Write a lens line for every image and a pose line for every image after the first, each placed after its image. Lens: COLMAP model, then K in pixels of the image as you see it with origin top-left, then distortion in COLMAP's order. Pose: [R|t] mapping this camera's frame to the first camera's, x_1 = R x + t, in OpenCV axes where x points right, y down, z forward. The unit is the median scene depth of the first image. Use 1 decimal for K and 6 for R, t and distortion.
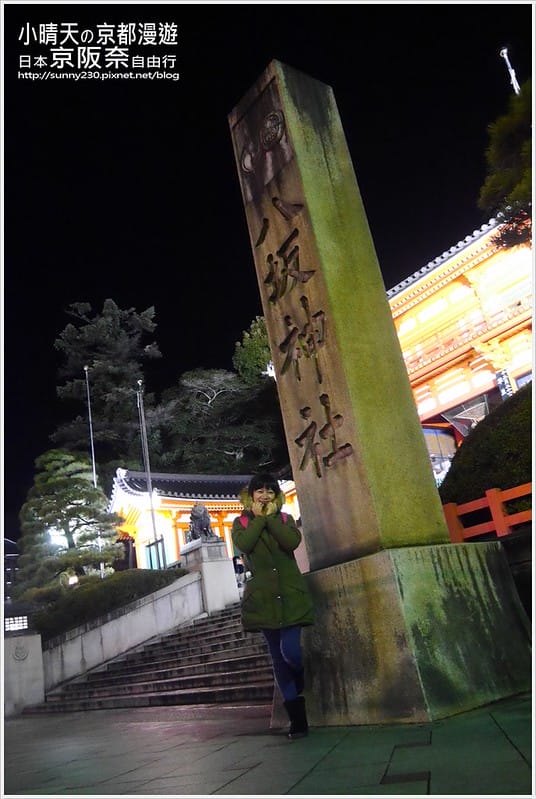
lens RADIAL K [[660.6, 0, 253.4], [0, 660.6, 397.7], [0, 0, 1]] dist [-0.069061, 0.143530]
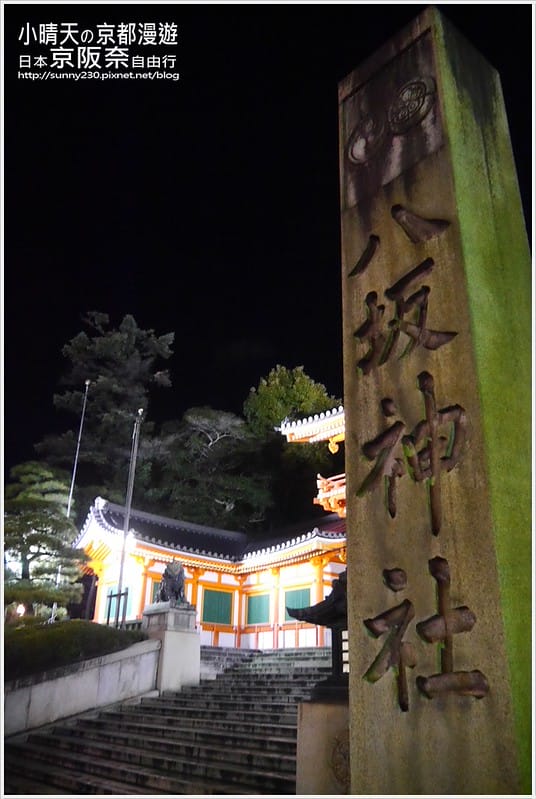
lens RADIAL K [[661.5, 0, 268.0], [0, 661.5, 399.5], [0, 0, 1]] dist [-0.045317, 0.003098]
pose [[0.978840, 0.204423, 0.009181, -0.015099], [-0.203368, 0.976801, -0.067089, -0.016100], [-0.022682, 0.063802, 0.997705, 0.108244]]
